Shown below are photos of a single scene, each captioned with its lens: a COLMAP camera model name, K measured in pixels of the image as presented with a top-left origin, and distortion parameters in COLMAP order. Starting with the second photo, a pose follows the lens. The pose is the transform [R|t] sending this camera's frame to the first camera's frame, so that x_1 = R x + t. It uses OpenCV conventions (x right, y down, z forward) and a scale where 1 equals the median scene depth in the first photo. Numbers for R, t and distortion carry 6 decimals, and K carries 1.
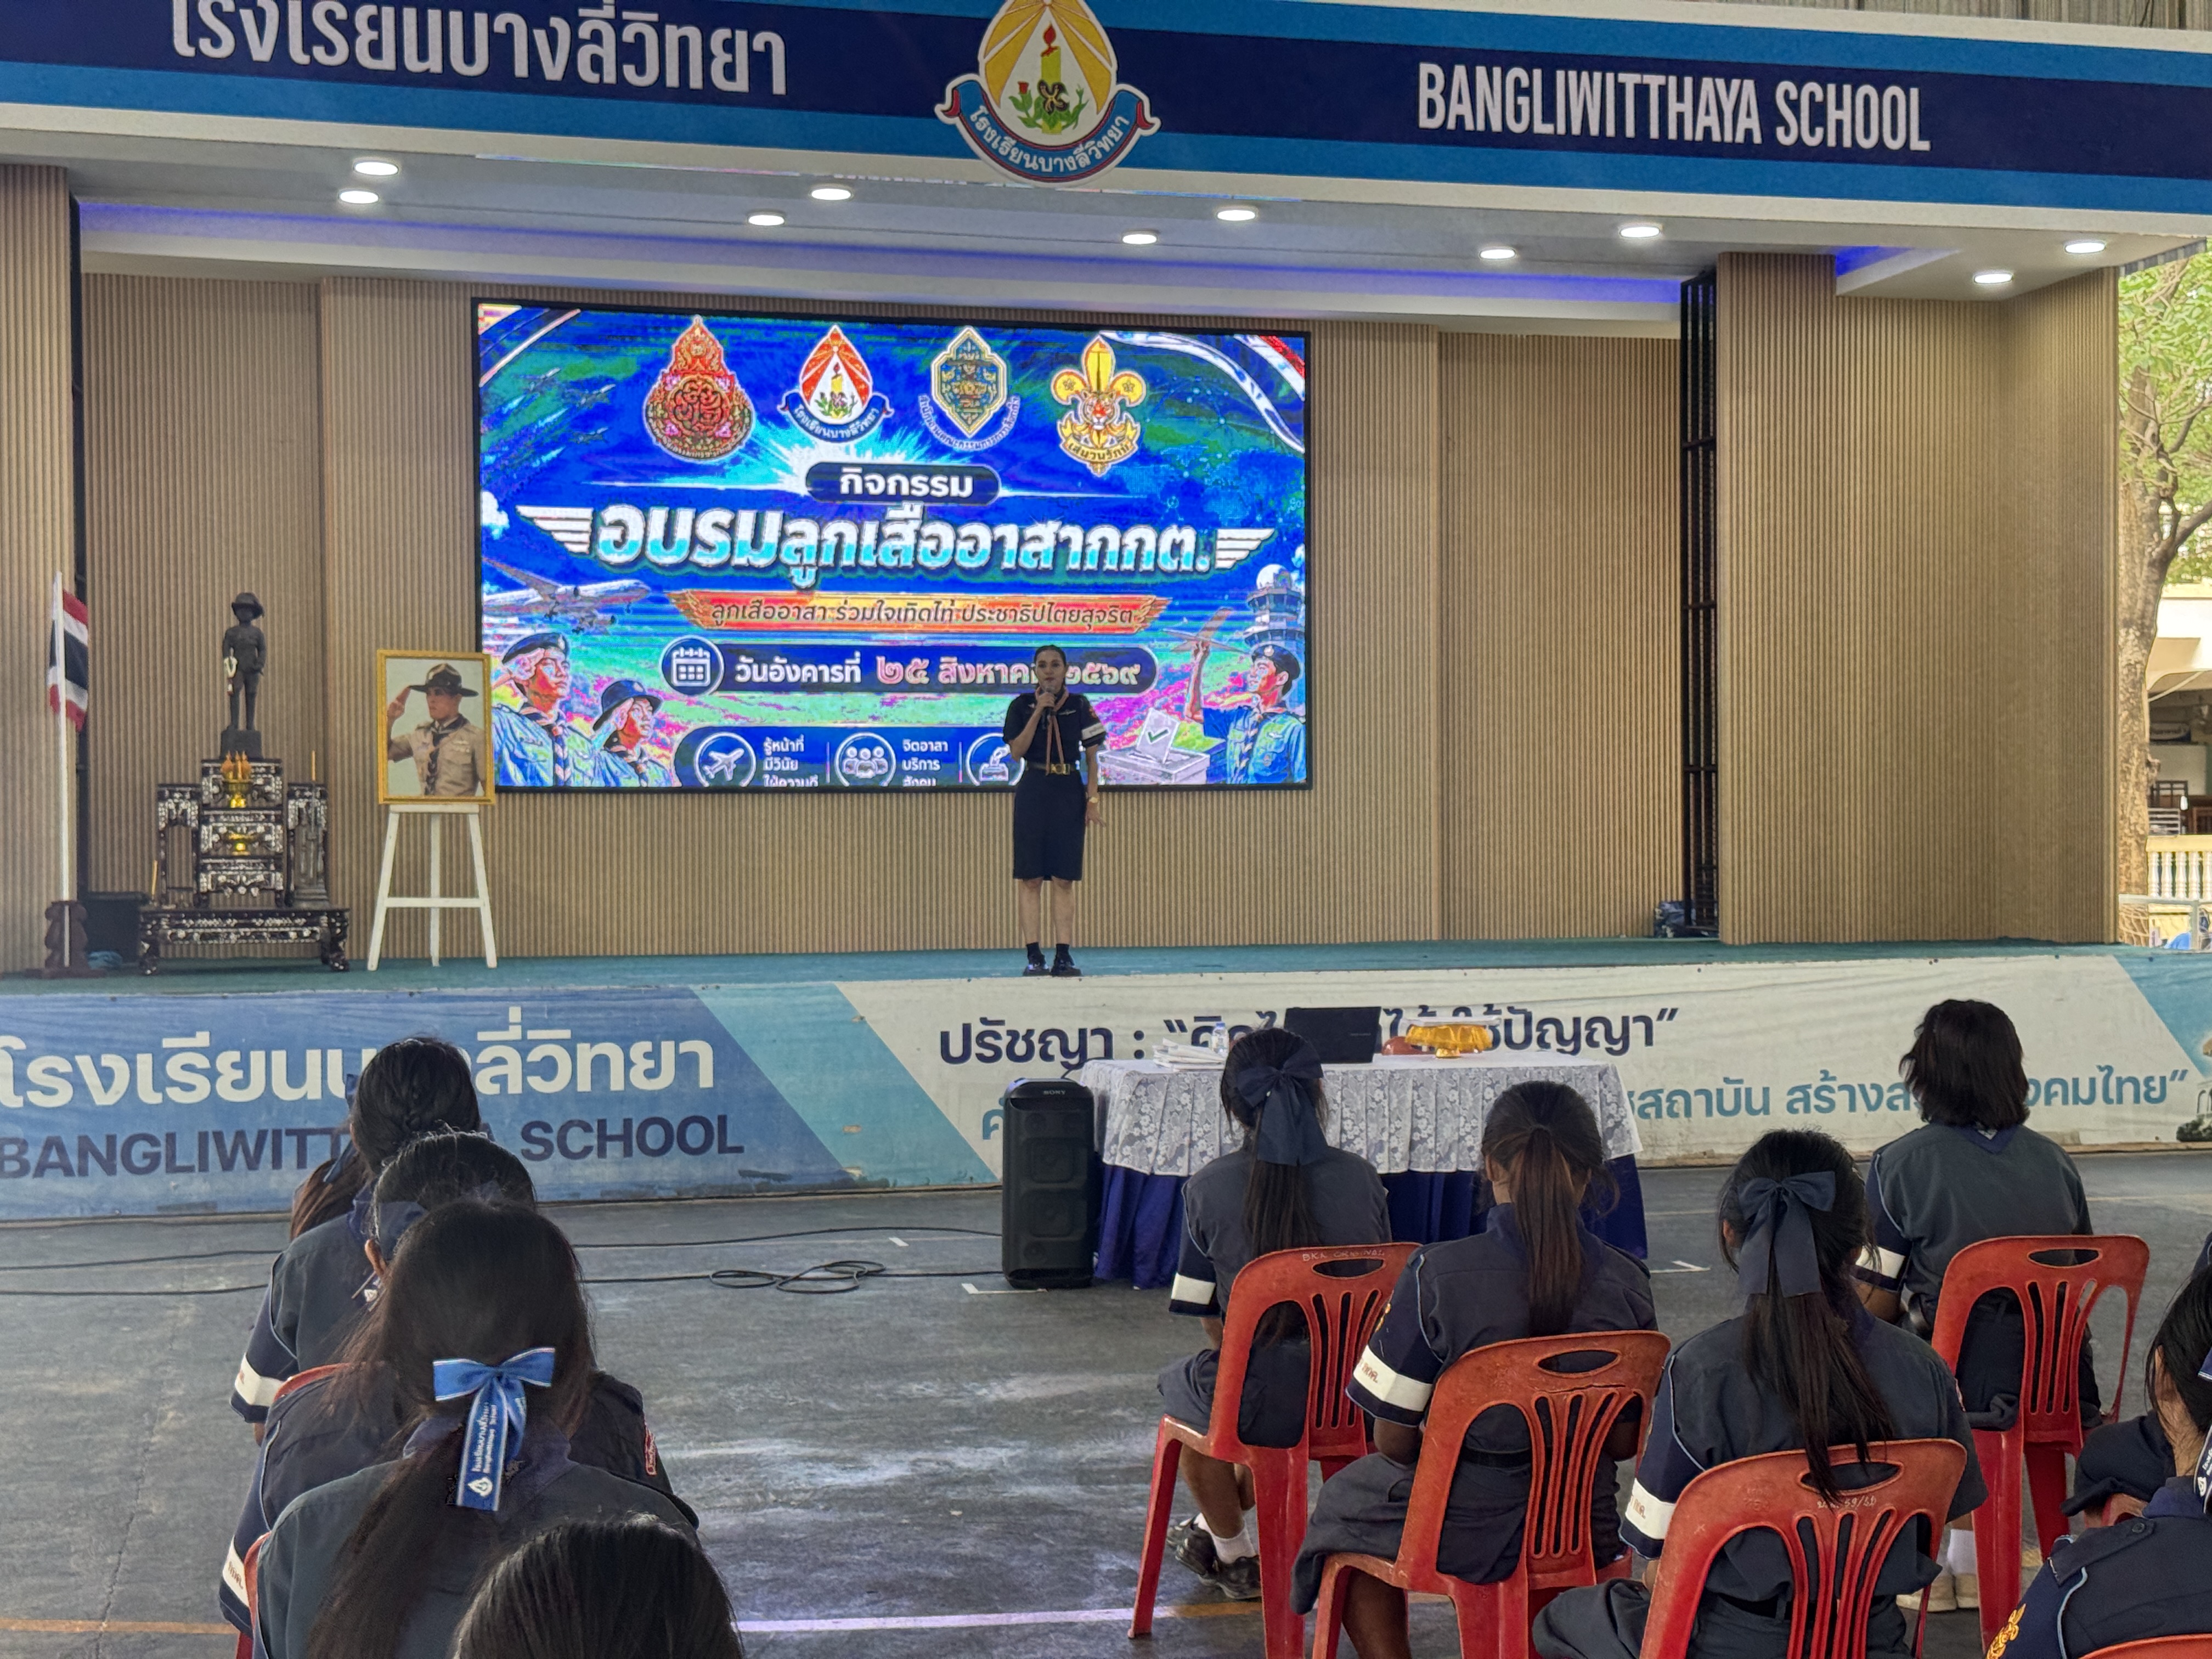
lens RADIAL K [[3103.8, 0, 1099.2], [0, 3103.8, 834.8], [0, 0, 1]] dist [0.111071, 0.000000]
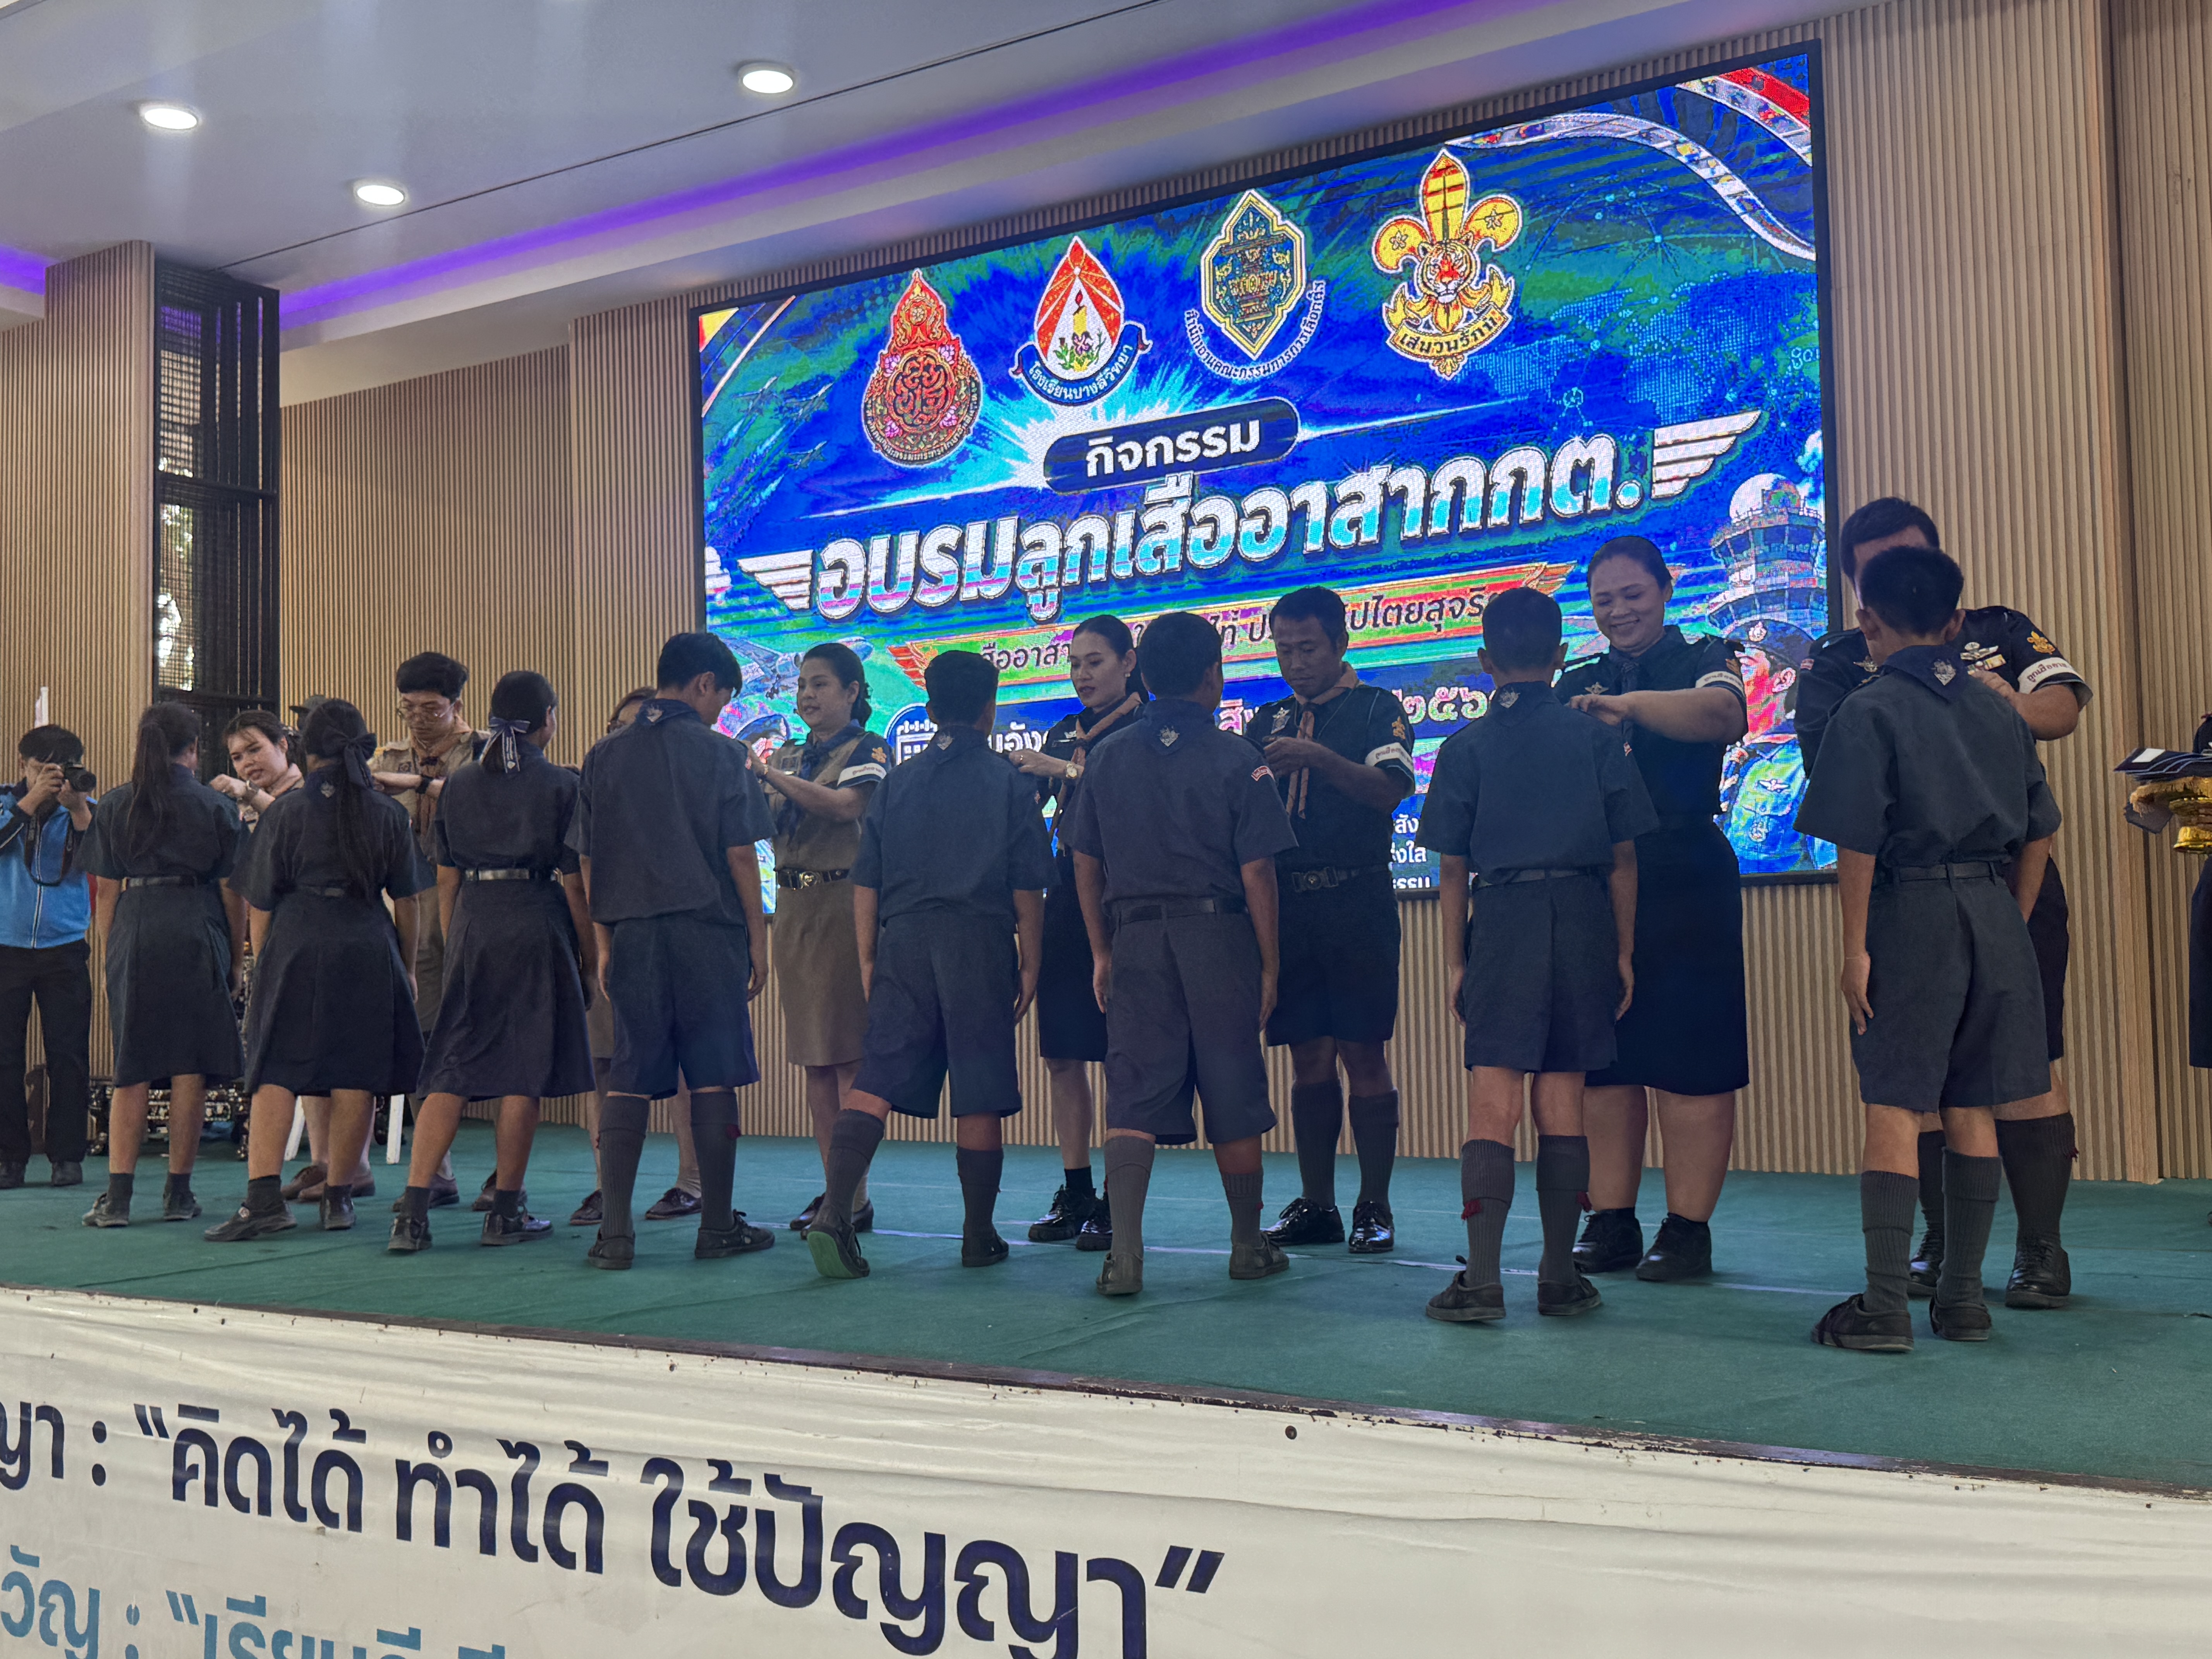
lens RADIAL K [[2180.9, 0, 1085.9], [0, 2180.9, 867.9], [0, 0, 1]] dist [0.058950, 0.000000]
pose [[0.670334, -0.042314, -0.740852, 0.271739], [0.011906, 0.998858, -0.046277, -0.001186], [0.741964, 0.022201, 0.670072, 0.680424]]
